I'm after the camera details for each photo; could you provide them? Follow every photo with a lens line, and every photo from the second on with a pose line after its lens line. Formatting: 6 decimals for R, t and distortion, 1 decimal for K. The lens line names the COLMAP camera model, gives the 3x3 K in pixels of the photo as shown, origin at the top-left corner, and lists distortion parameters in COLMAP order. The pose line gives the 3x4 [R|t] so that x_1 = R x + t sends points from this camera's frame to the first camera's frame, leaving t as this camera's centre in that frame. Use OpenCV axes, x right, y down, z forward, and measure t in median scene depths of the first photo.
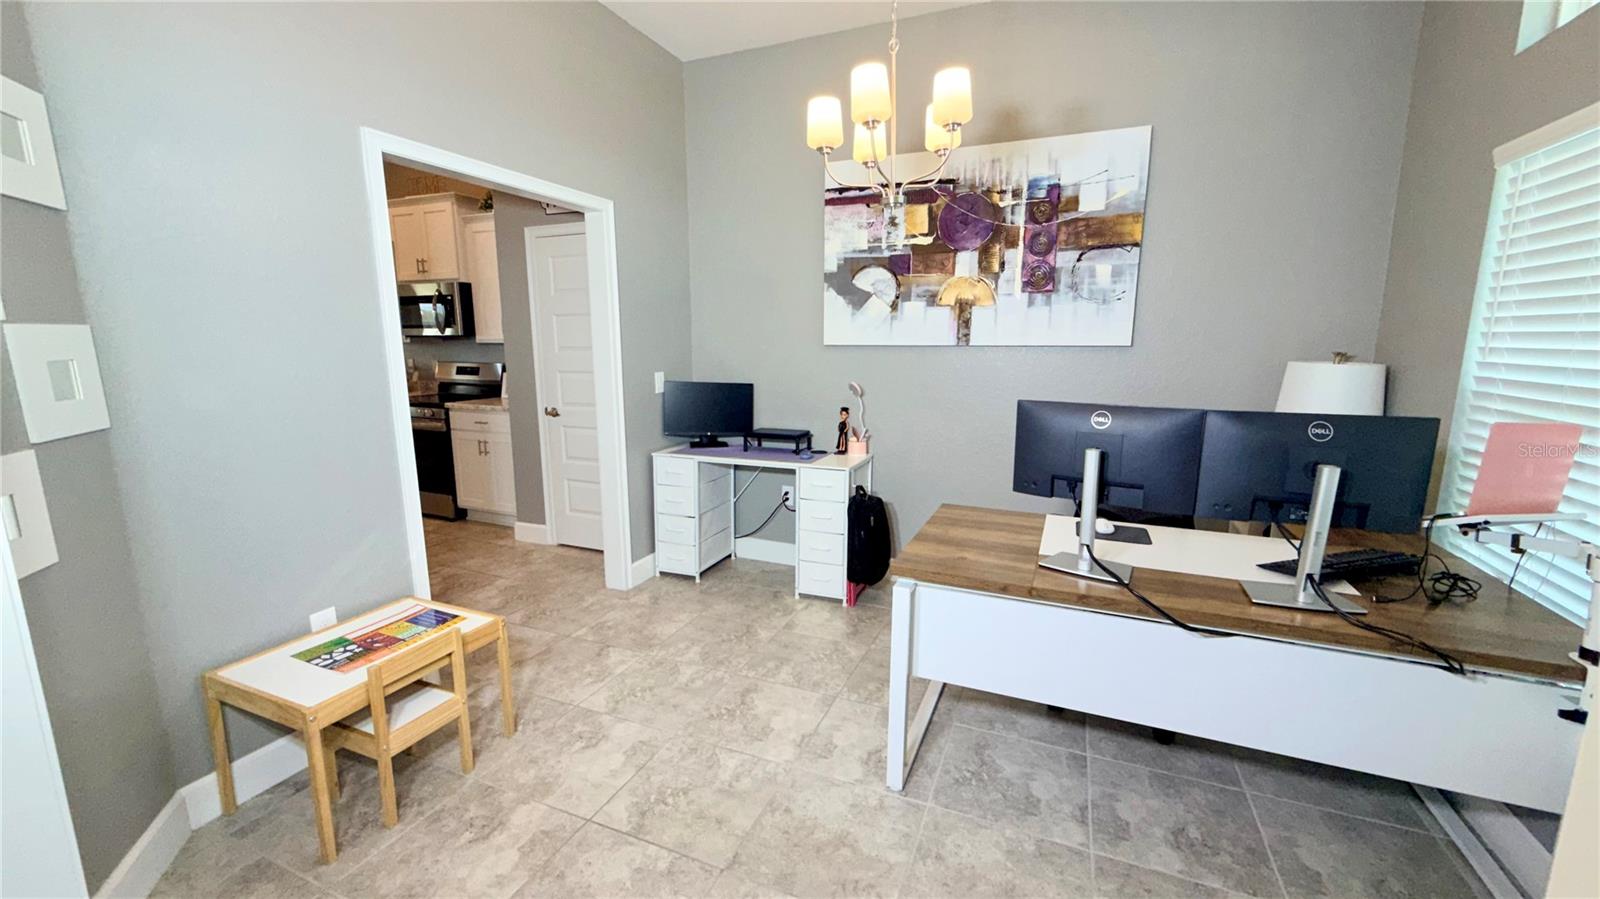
lens RADIAL K [[636.1, 0, 799.0], [0, 636.1, 451.7], [0, 0, 1]] dist [0.000652, 0.000013]
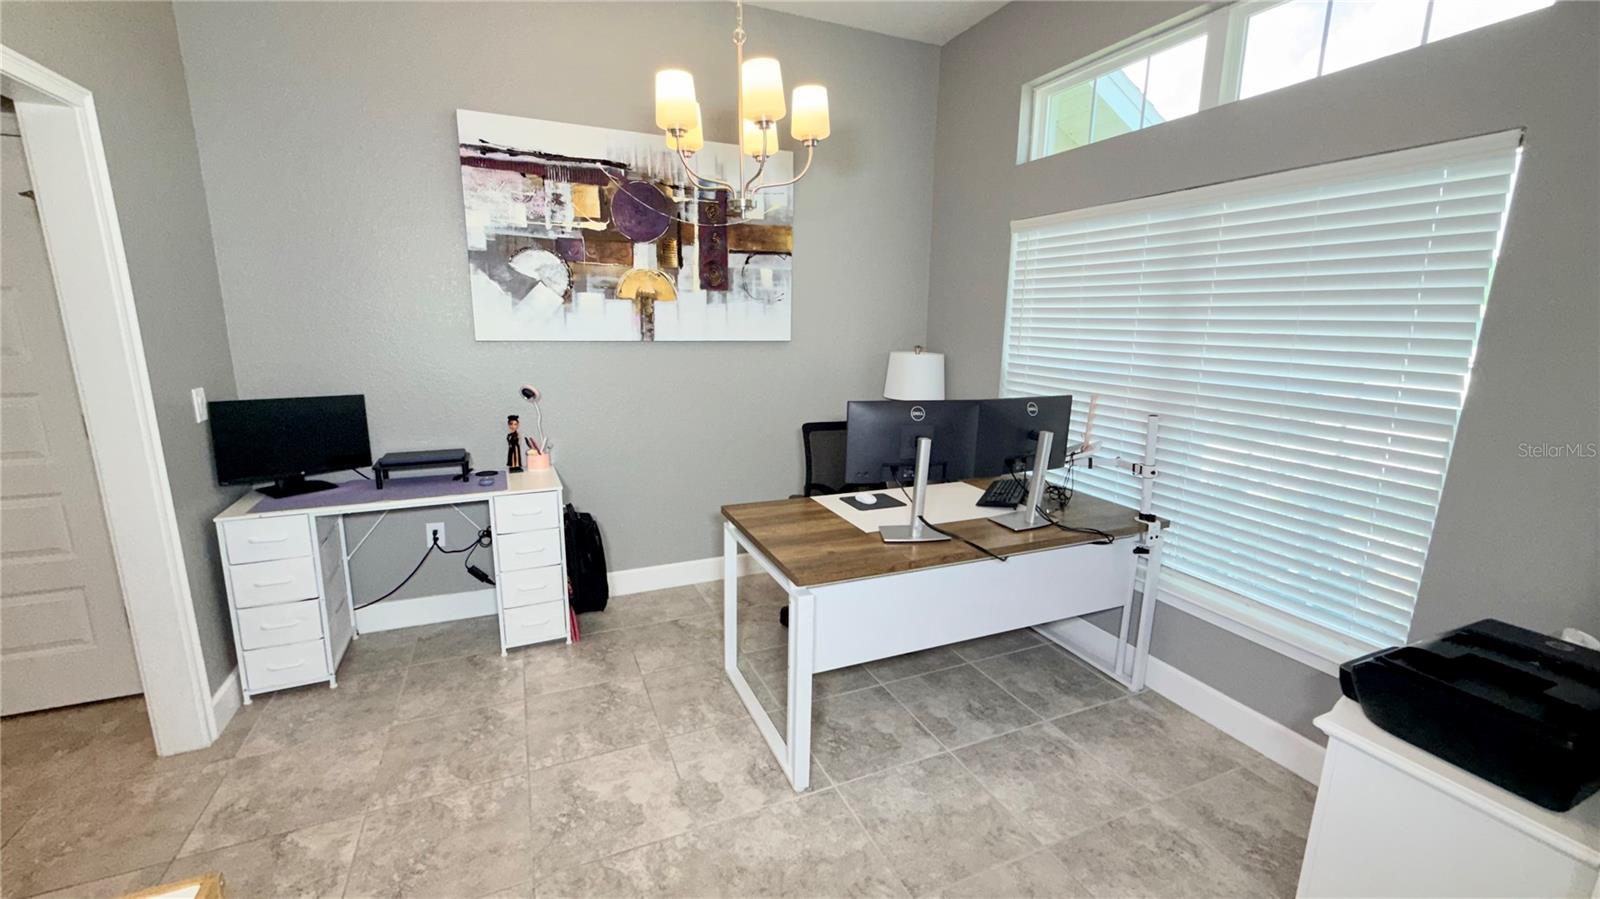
lens RADIAL K [[638.8, 0, 795.3], [0, 638.8, 450.7], [0, 0, 1]] dist [0.000257, -0.000187]
pose [[0.686051, -0.137810, 0.714383, -0.308627], [0.111998, 0.990197, 0.083460, -0.057890], [-0.718881, 0.022752, 0.694760, 0.168033]]
